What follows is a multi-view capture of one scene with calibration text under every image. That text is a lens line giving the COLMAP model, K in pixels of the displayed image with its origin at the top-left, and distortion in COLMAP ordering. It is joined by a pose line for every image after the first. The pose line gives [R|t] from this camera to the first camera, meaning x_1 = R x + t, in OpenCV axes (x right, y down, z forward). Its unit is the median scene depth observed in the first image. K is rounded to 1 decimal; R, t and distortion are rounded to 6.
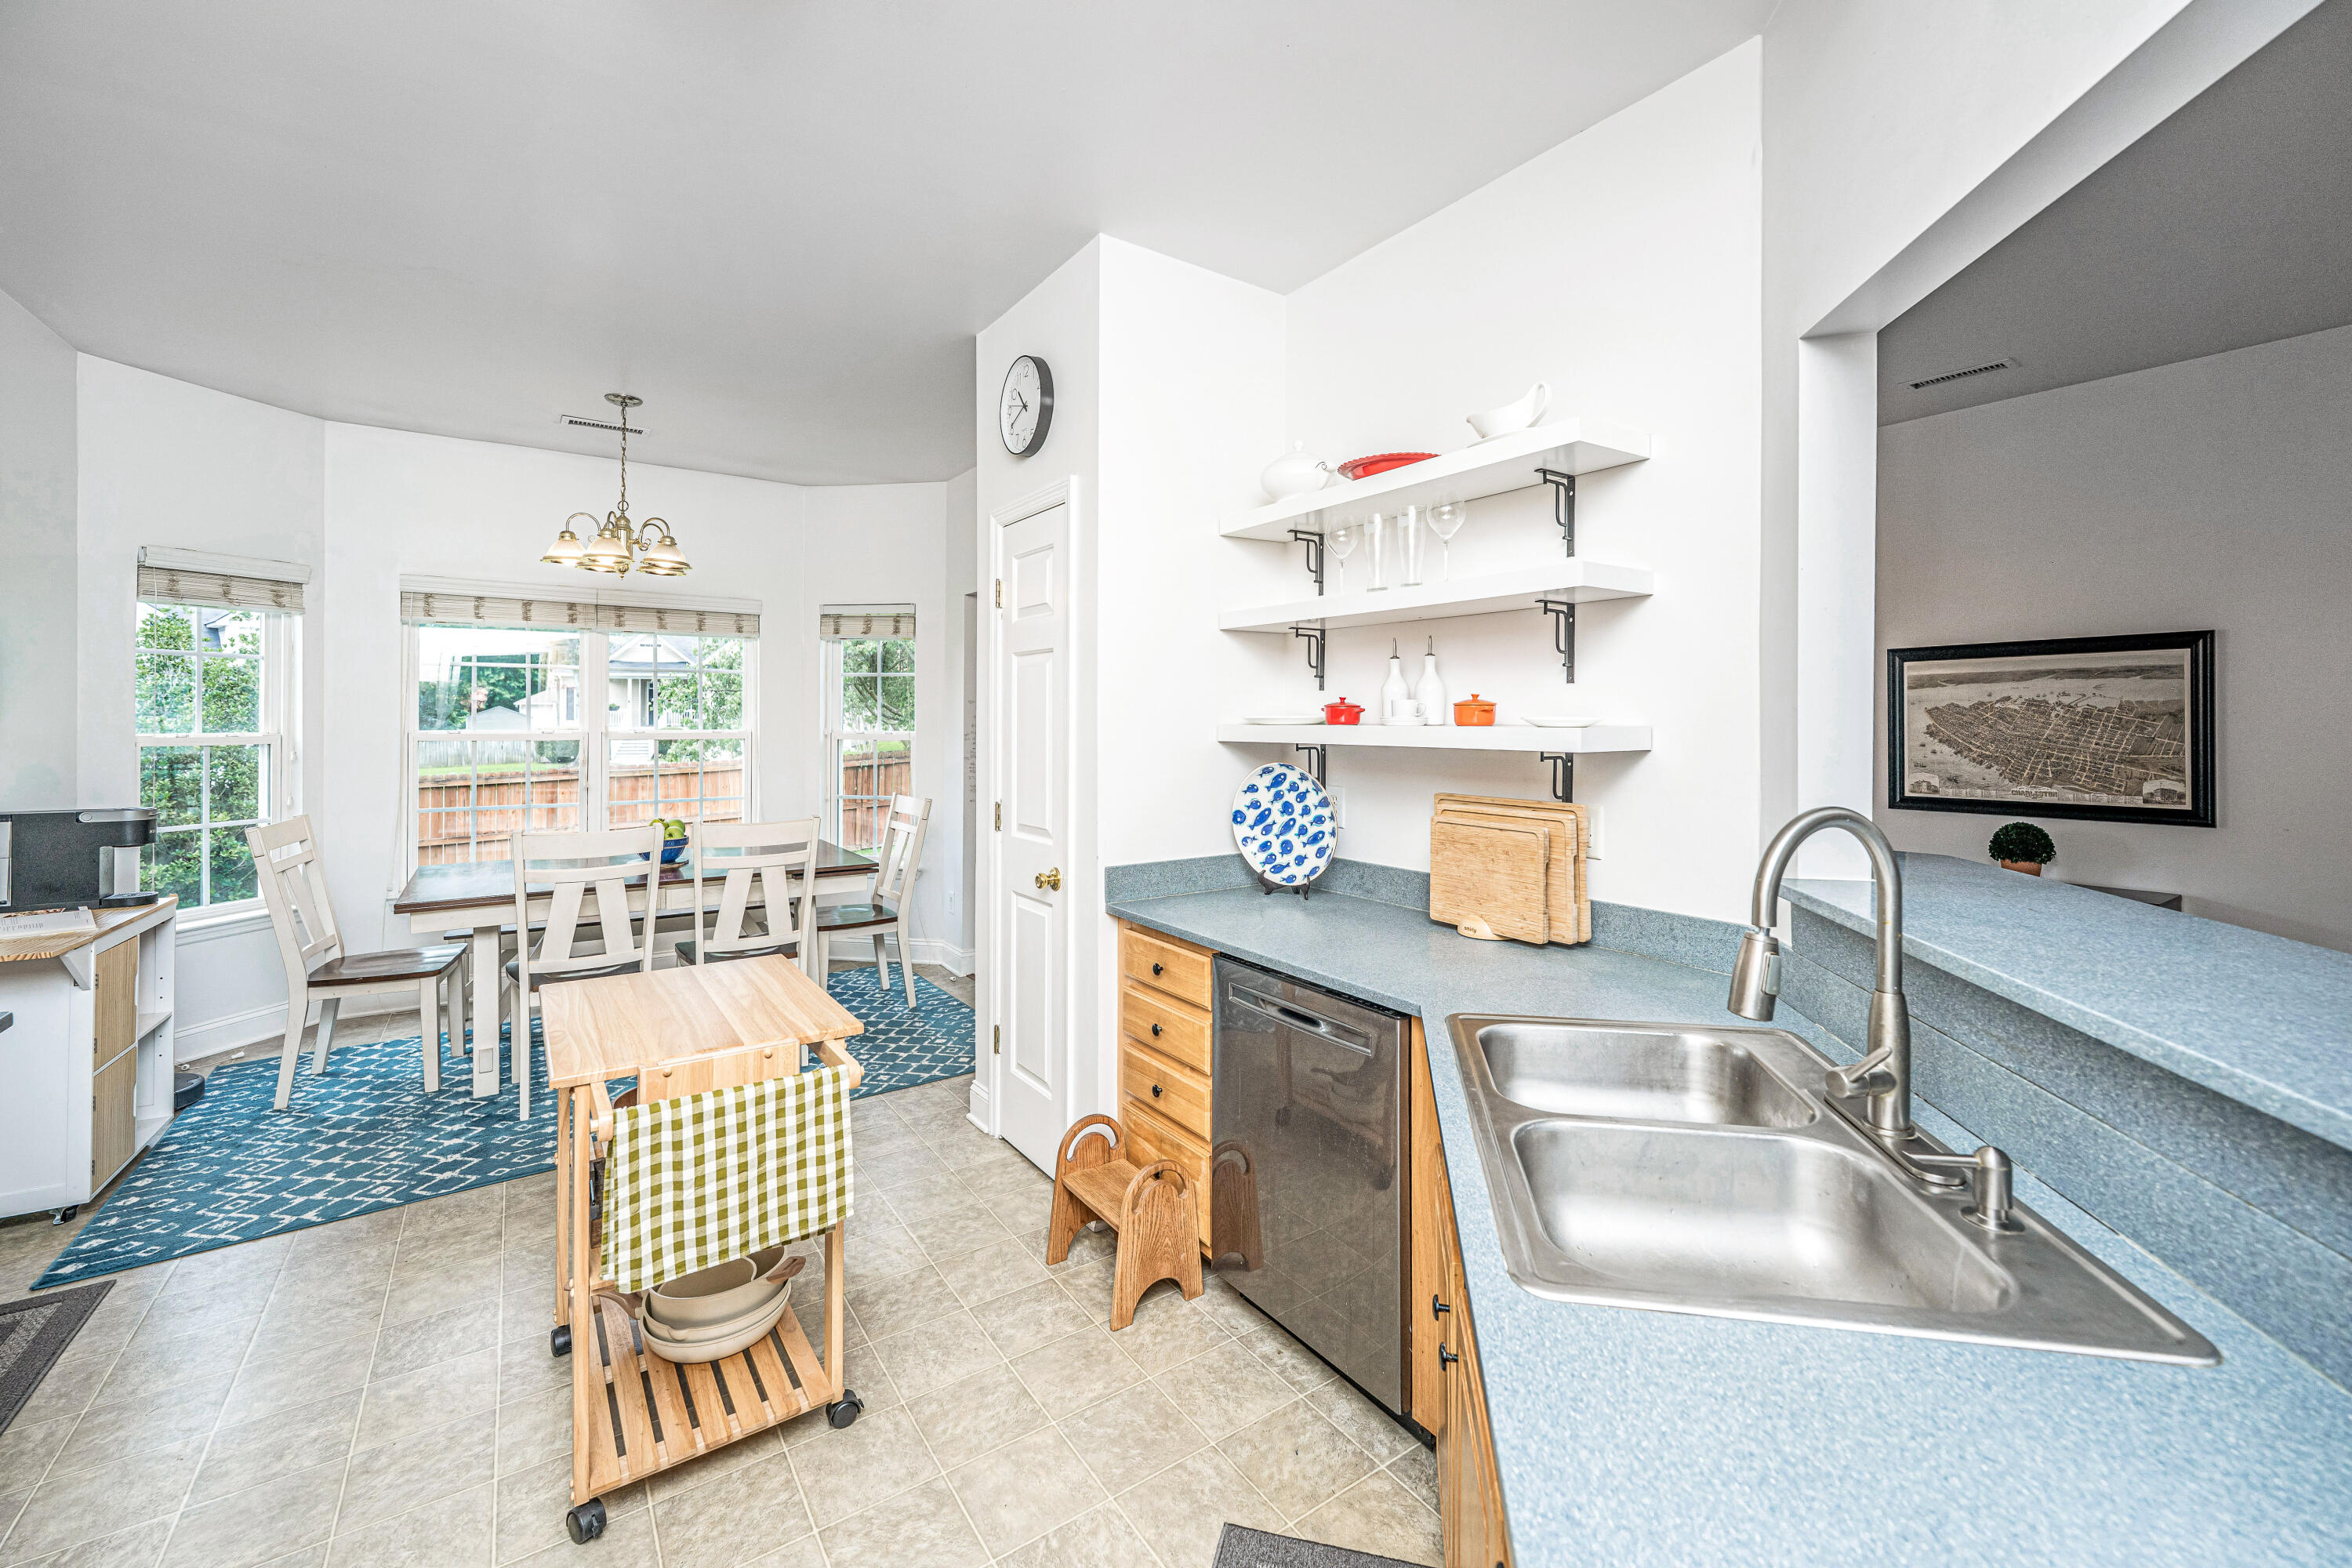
lens RADIAL K [[981.4, 0, 1227.2], [0, 981.4, 715.4], [0, 0, 1]] dist [-0.001957, 0.000482]
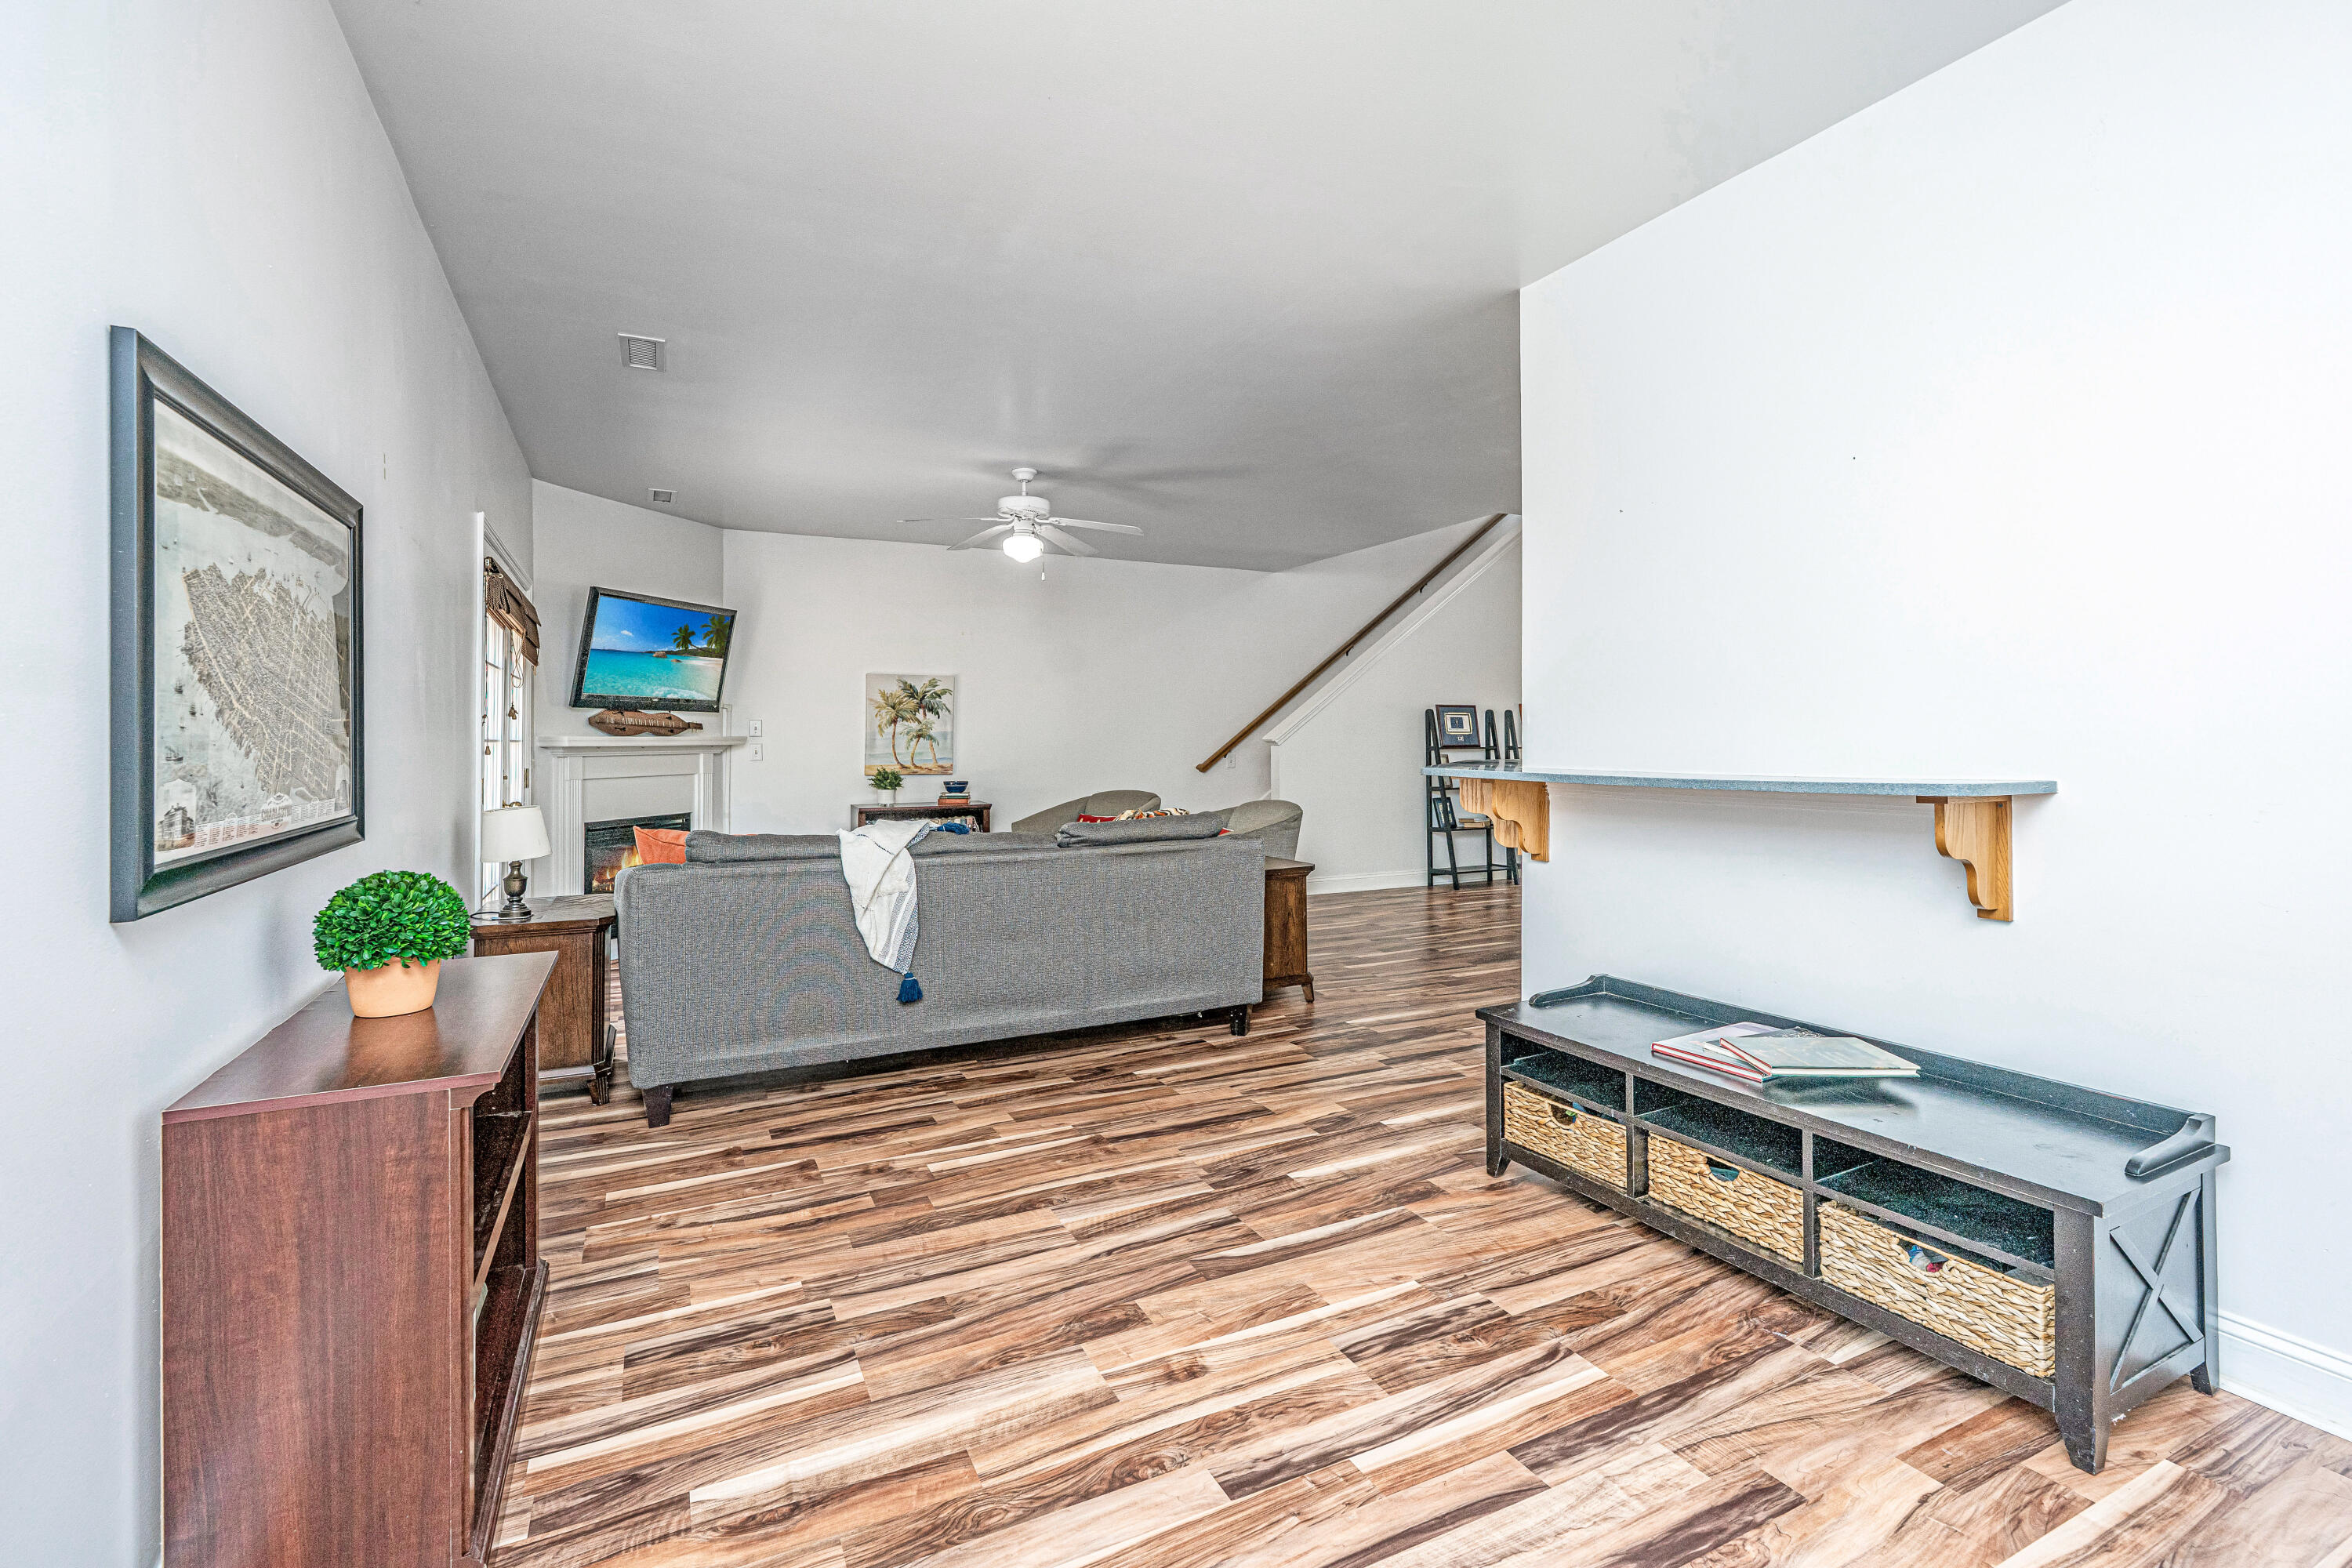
lens RADIAL K [[983.2, 0, 1193.7], [0, 983.2, 735.7], [0, 0, 1]] dist [0.000585, 0.000127]
pose [[-0.989828, 0.001842, 0.142257, 0.418760], [0.000224, 0.999935, -0.011391, 0.056003], [-0.142268, -0.011243, -0.989764, 1.447222]]
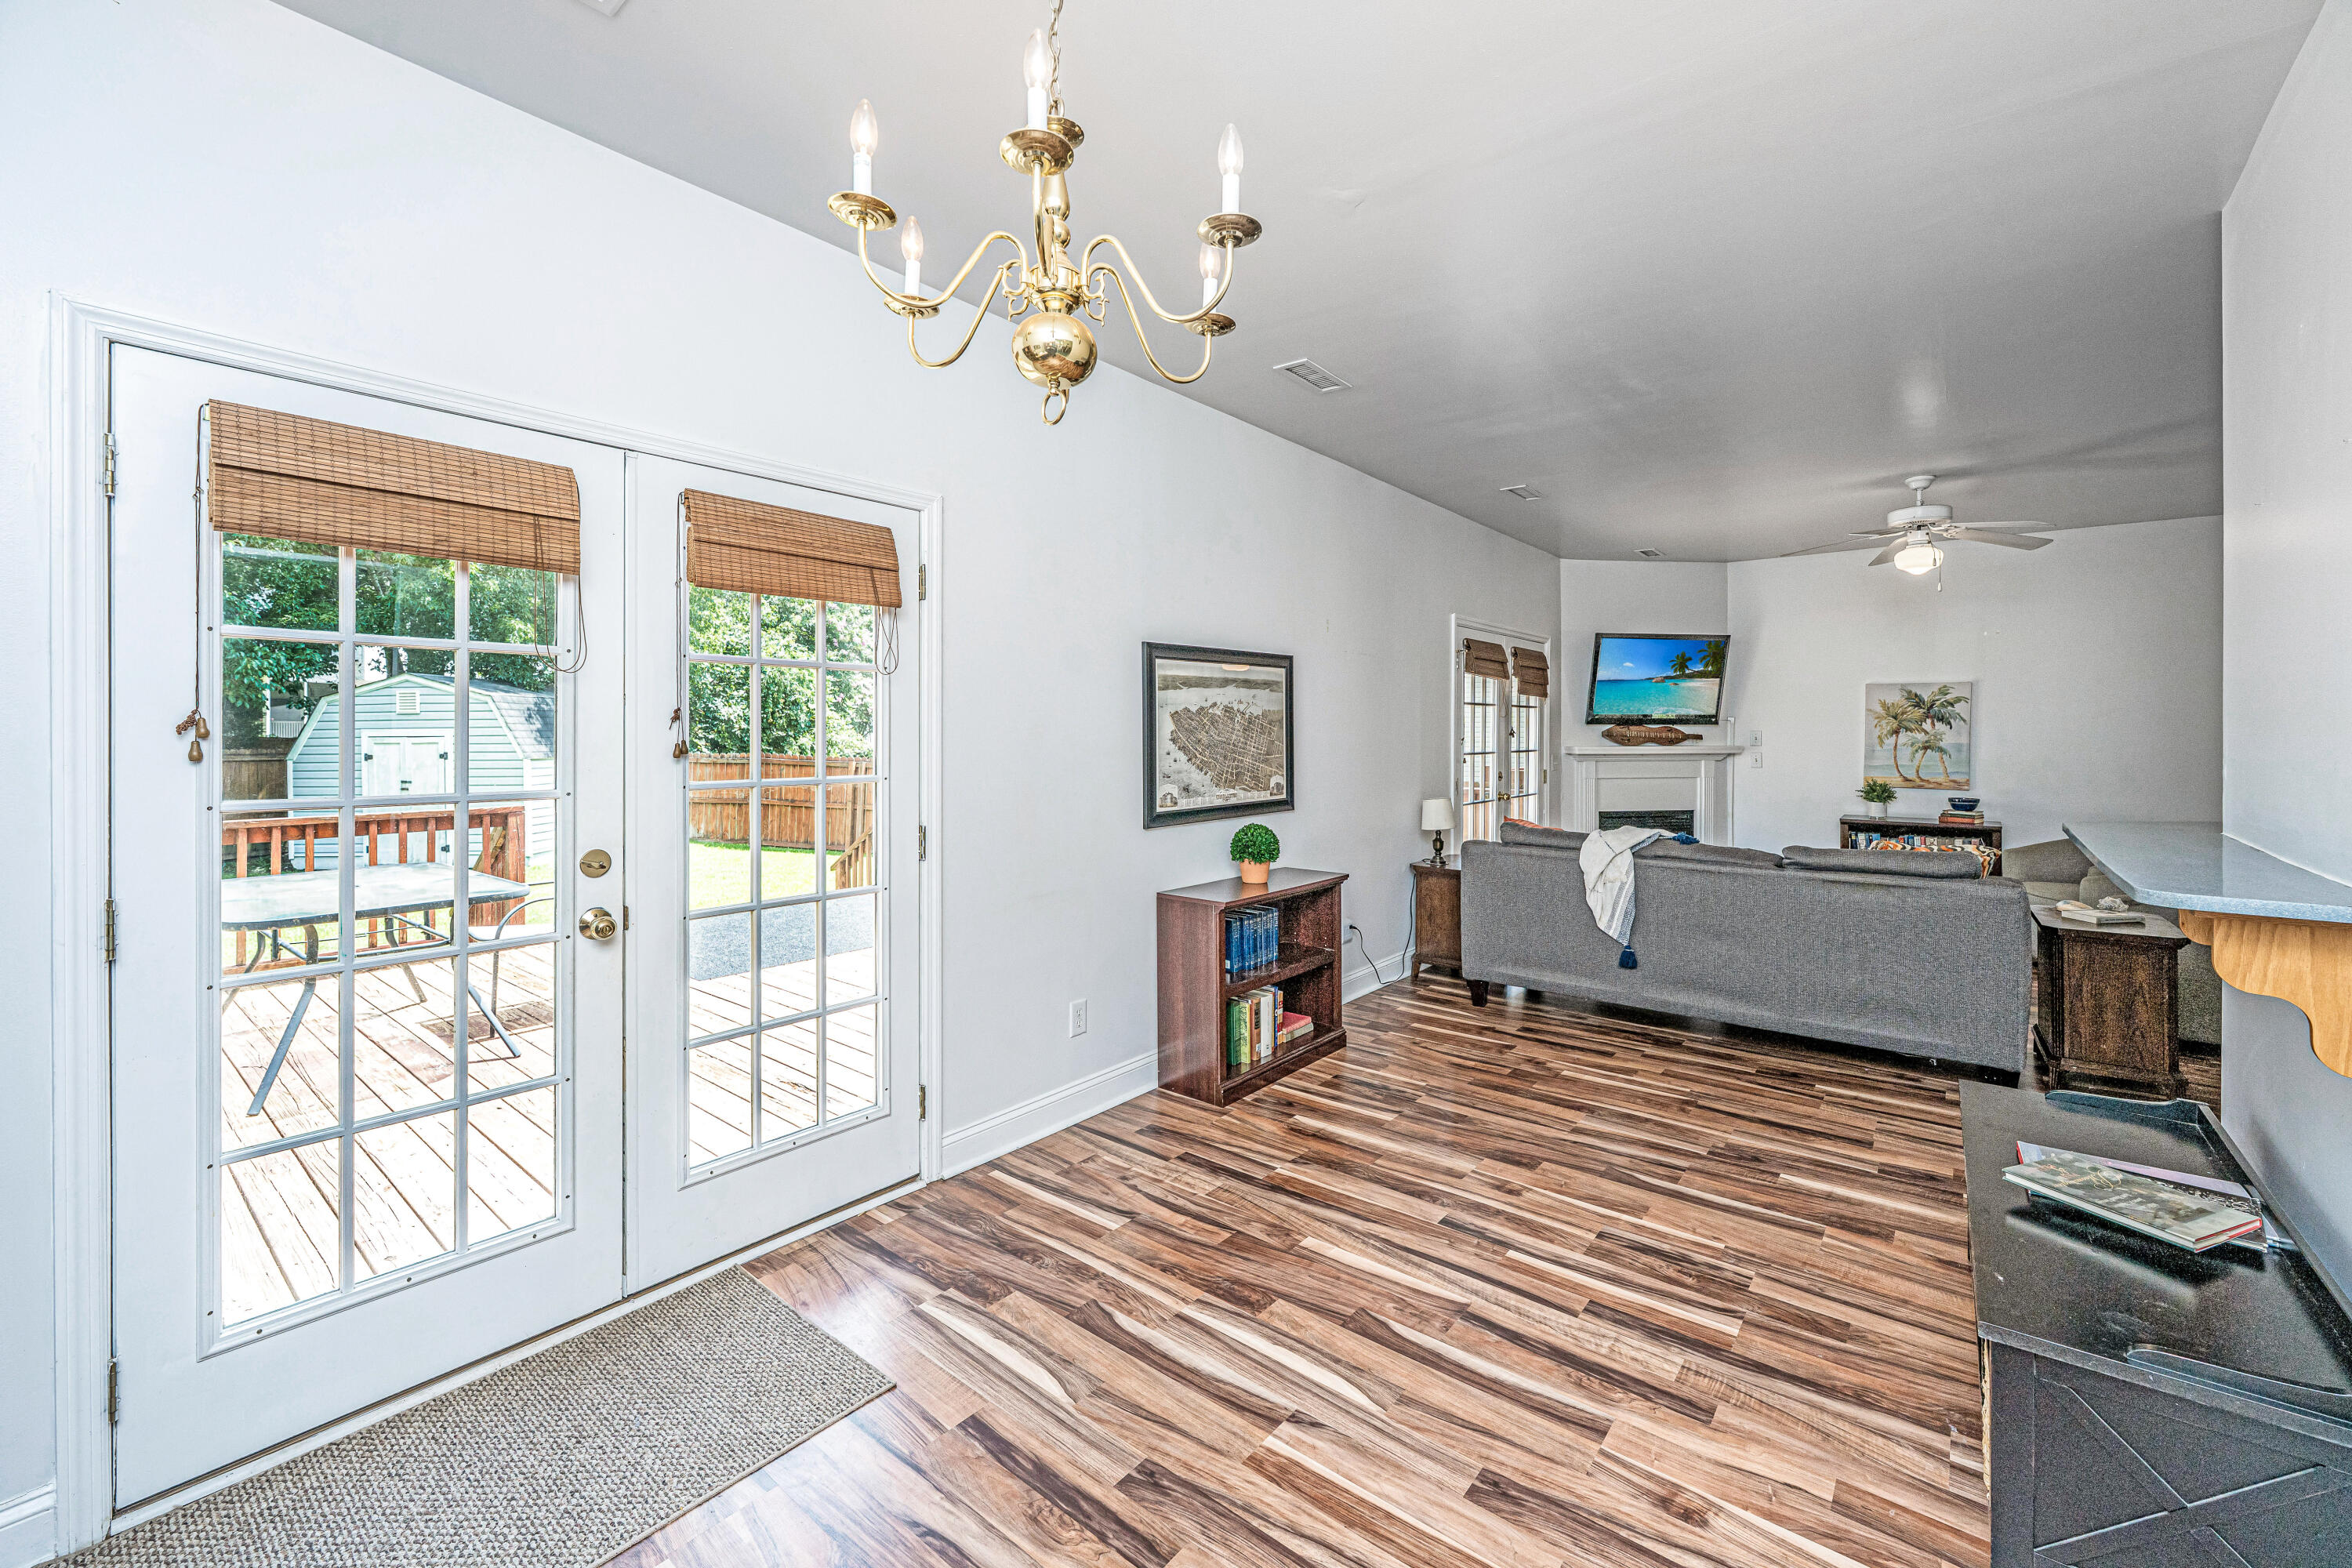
lens RADIAL K [[983.2, 0, 1193.7], [0, 983.2, 735.7], [0, 0, 1]] dist [0.000585, 0.000127]
pose [[-0.264226, -0.006912, 0.964436, -0.183946], [-0.006862, 0.999962, 0.005286, 0.010808], [-0.964436, -0.005222, -0.264264, 1.399217]]
